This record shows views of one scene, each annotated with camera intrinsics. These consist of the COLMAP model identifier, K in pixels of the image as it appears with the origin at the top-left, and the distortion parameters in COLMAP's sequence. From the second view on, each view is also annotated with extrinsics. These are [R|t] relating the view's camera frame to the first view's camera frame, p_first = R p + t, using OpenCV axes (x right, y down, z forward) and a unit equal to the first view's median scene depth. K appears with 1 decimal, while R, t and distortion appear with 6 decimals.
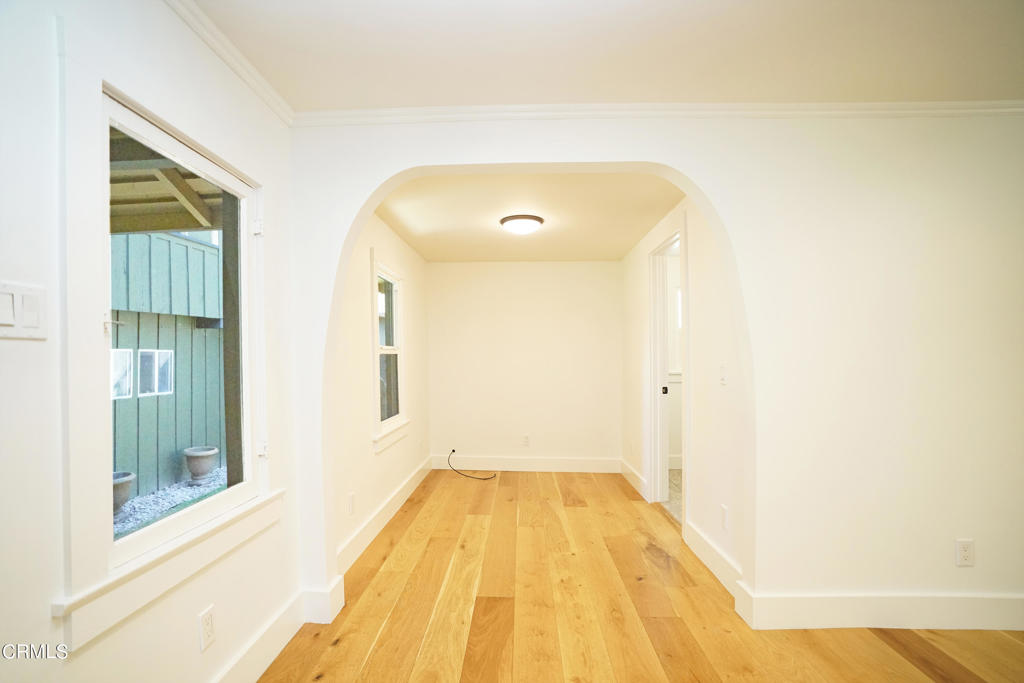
lens RADIAL K [[443.5, 0, 511.1], [0, 443.5, 355.0], [0, 0, 1]] dist [-0.001772, -0.000025]
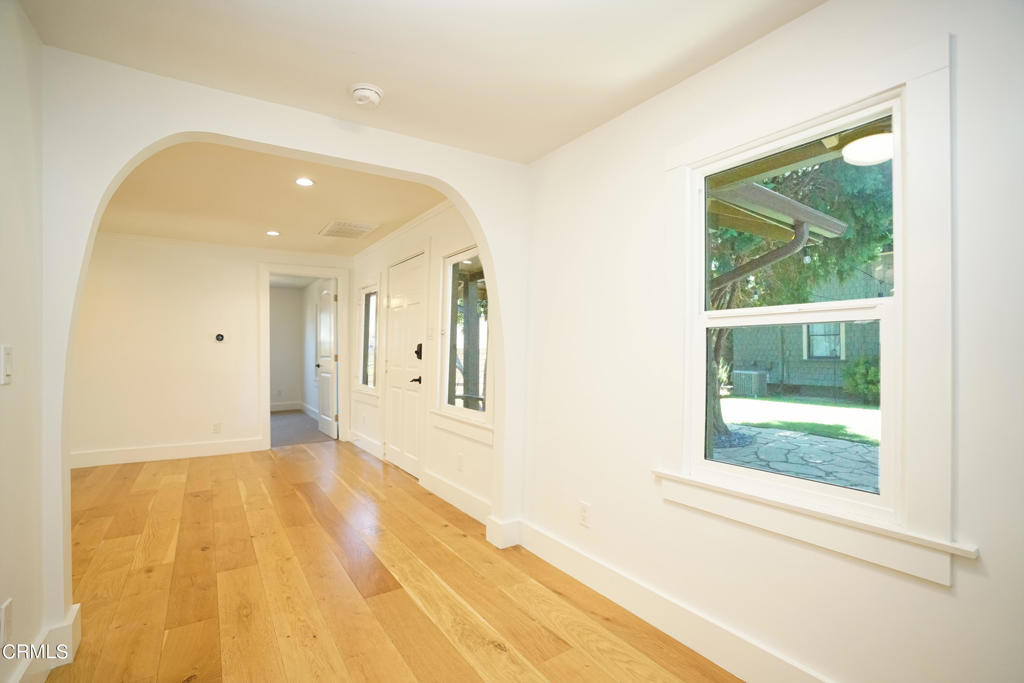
lens RADIAL K [[443.5, 0, 511.1], [0, 443.5, 355.0], [0, 0, 1]] dist [-0.001772, -0.000025]
pose [[-0.804164, 0.010002, -0.594324, 0.286400], [0.020004, 0.999747, -0.010241, 0.036364], [0.594071, -0.020124, -0.804161, 1.792520]]
